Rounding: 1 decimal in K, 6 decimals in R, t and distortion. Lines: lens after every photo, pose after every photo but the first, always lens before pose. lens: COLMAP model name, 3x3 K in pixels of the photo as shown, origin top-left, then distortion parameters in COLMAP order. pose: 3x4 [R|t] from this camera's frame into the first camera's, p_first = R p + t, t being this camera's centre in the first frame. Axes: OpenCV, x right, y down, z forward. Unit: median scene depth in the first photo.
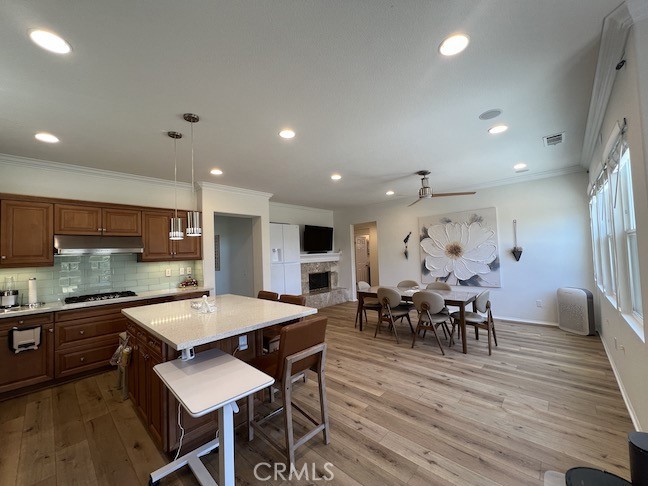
lens RADIAL K [[259.7, 0, 324.0], [0, 259.7, 243.0], [0, 0, 1]] dist [-0.001179, 0.000046]
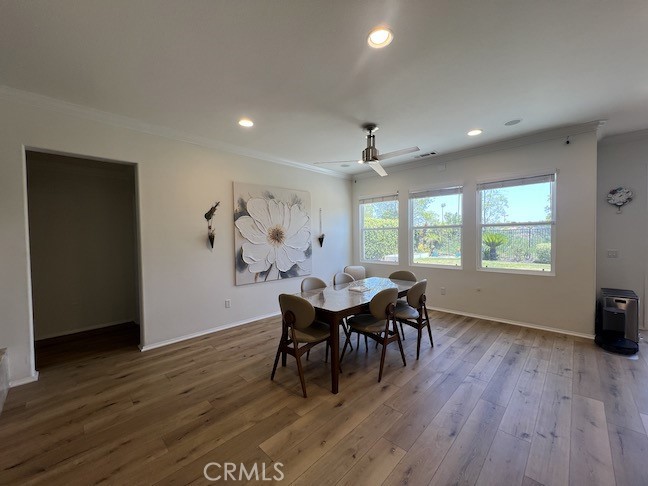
lens RADIAL K [[259.7, 0, 324.0], [0, 259.7, 243.0], [0, 0, 1]] dist [-0.001179, 0.000046]
pose [[0.023566, 0.013891, 0.999626, -0.344061], [-0.027814, 0.999525, -0.013234, 0.071132], [-0.999335, -0.027492, 0.023941, 1.029094]]
